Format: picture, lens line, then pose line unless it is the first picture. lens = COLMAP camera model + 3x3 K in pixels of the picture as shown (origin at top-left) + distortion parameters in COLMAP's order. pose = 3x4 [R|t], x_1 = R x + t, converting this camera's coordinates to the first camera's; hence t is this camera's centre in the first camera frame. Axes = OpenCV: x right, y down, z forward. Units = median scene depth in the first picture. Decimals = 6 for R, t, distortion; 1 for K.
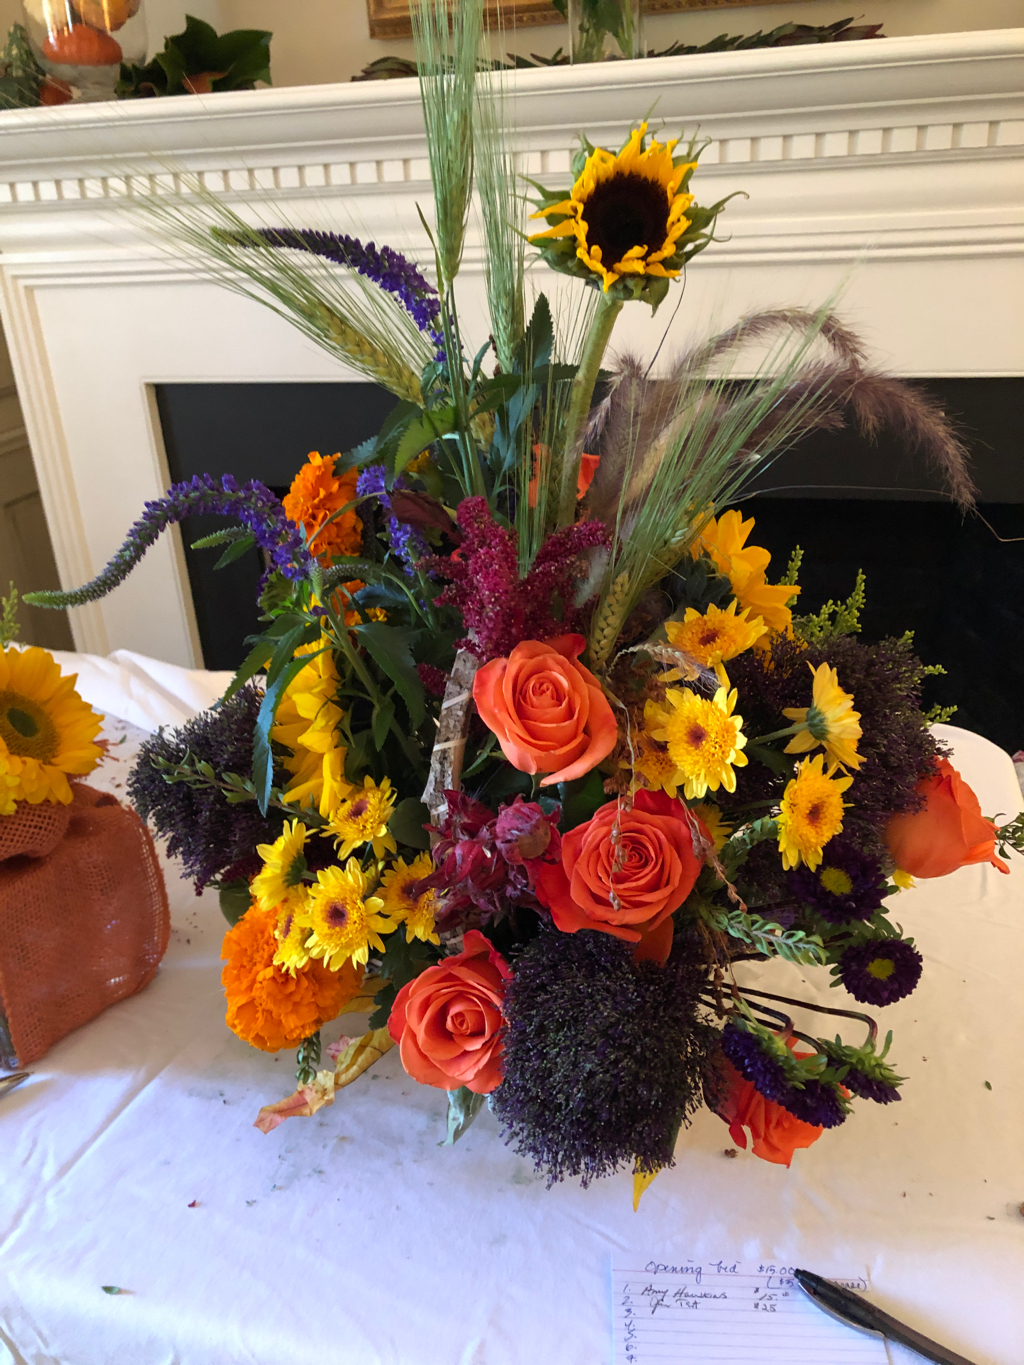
lens RADIAL K [[1104.3, 0, 510.7], [0, 1104.3, 679.2], [0, 0, 1]] dist [0.000094, -0.001940]
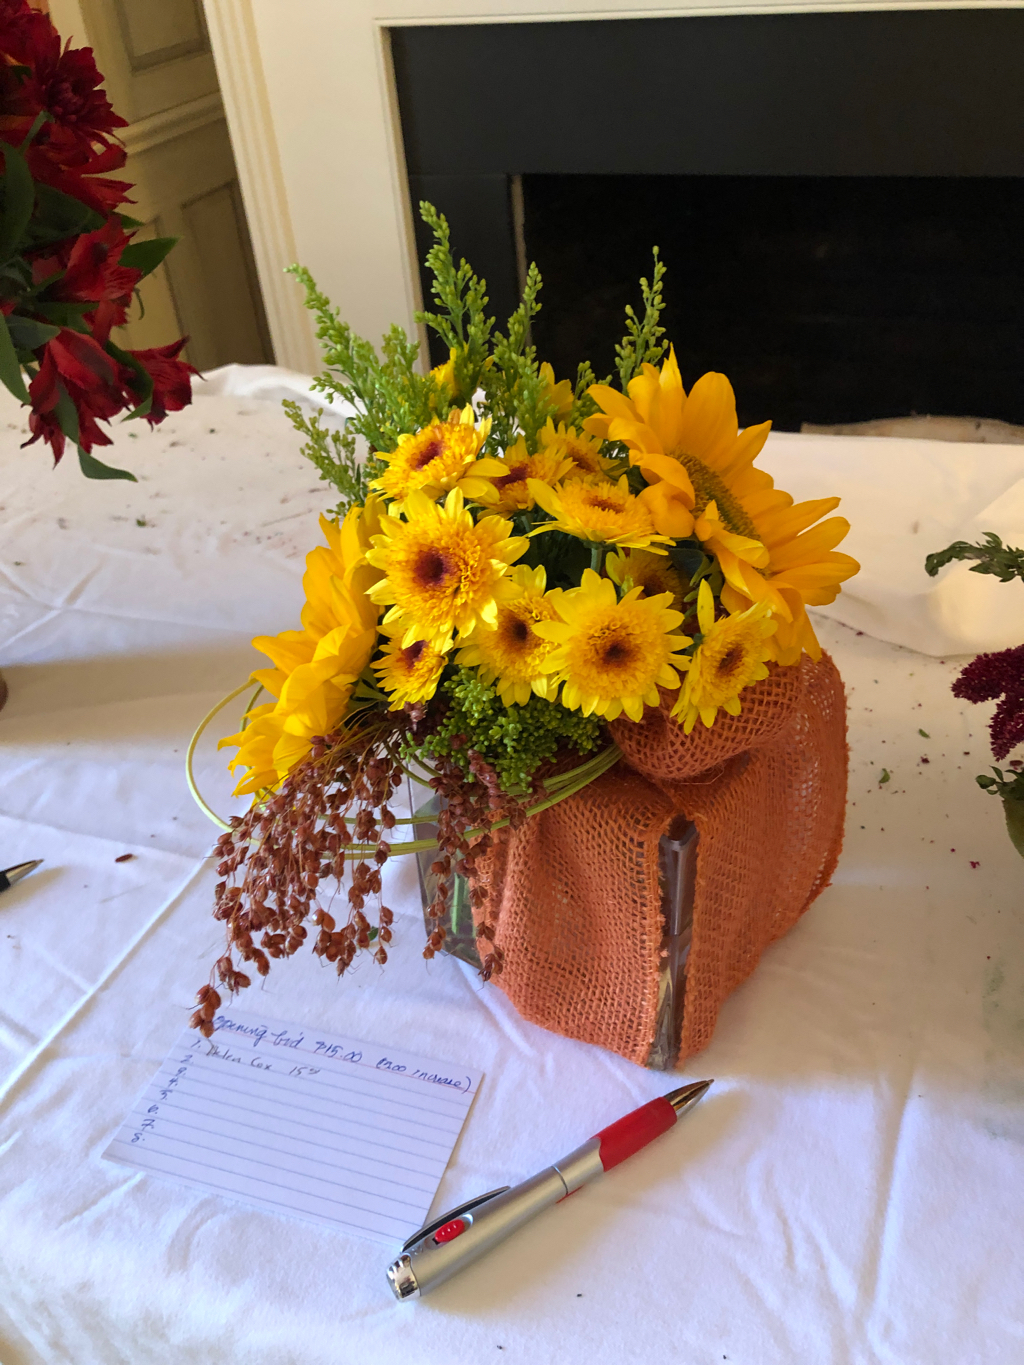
lens RADIAL K [[1104.3, 0, 514.0], [0, 1104.3, 684.5], [0, 0, 1]] dist [0.000094, -0.001940]
pose [[0.997237, 0.029291, -0.068262, -0.479902], [-0.012452, 0.971885, 0.235126, -0.005559], [0.073230, -0.233627, 0.969565, 0.411364]]
